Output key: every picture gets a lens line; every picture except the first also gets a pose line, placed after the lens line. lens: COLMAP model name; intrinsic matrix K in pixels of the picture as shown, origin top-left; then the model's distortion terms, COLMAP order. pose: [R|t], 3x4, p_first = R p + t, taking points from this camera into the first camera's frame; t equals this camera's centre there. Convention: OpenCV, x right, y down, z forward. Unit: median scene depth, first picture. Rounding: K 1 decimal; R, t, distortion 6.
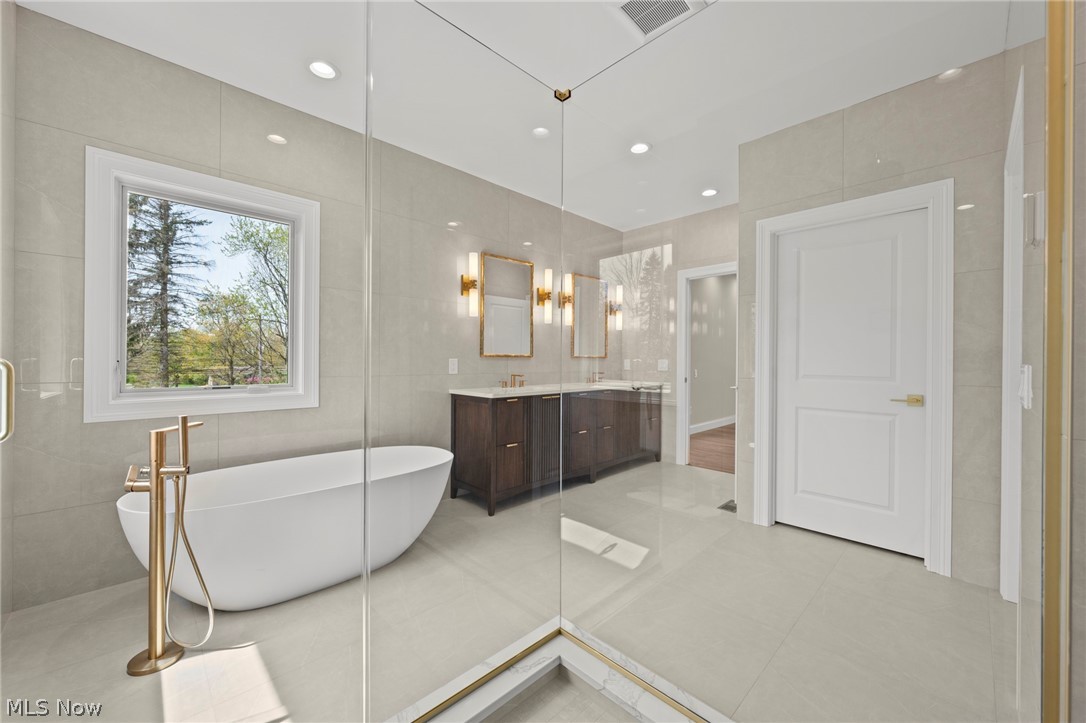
lens RADIAL K [[426.2, 0, 540.5], [0, 426.2, 364.3], [0, 0, 1]] dist [-0.001437, 0.001574]
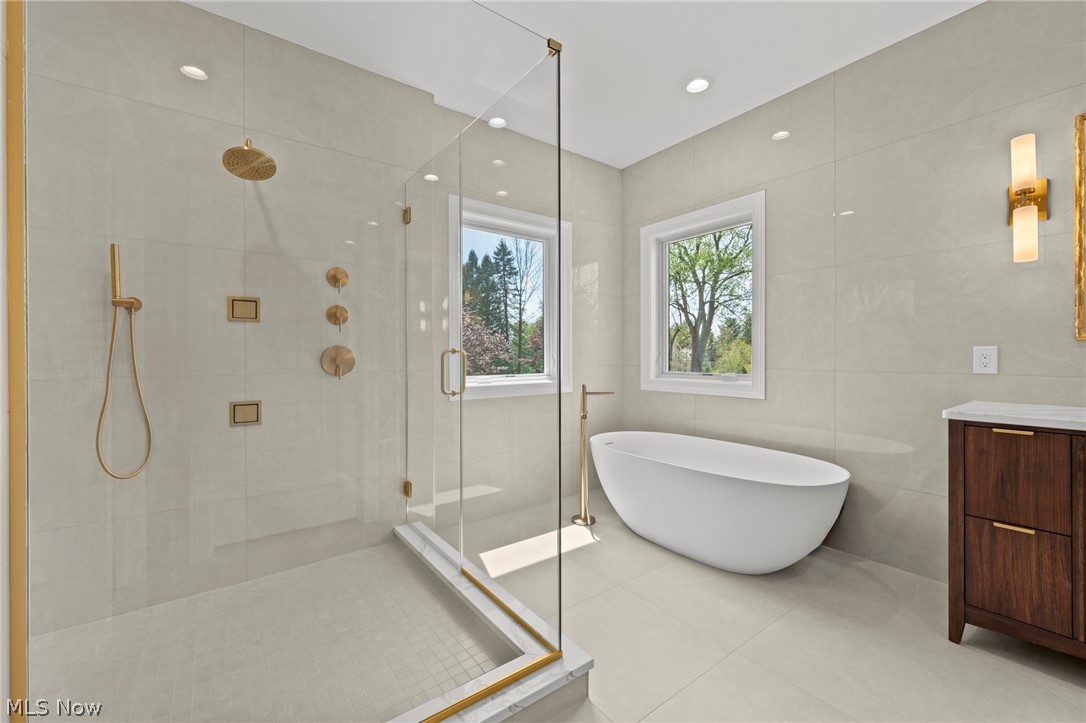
lens RADIAL K [[447.9, 0, 541.1], [0, 447.9, 356.1], [0, 0, 1]] dist [-0.000861, -0.000247]
pose [[-0.143221, 0.009536, -0.989645, 0.619290], [0.008773, 0.999927, 0.008365, -0.013424], [0.989652, -0.007484, -0.143294, 0.686541]]
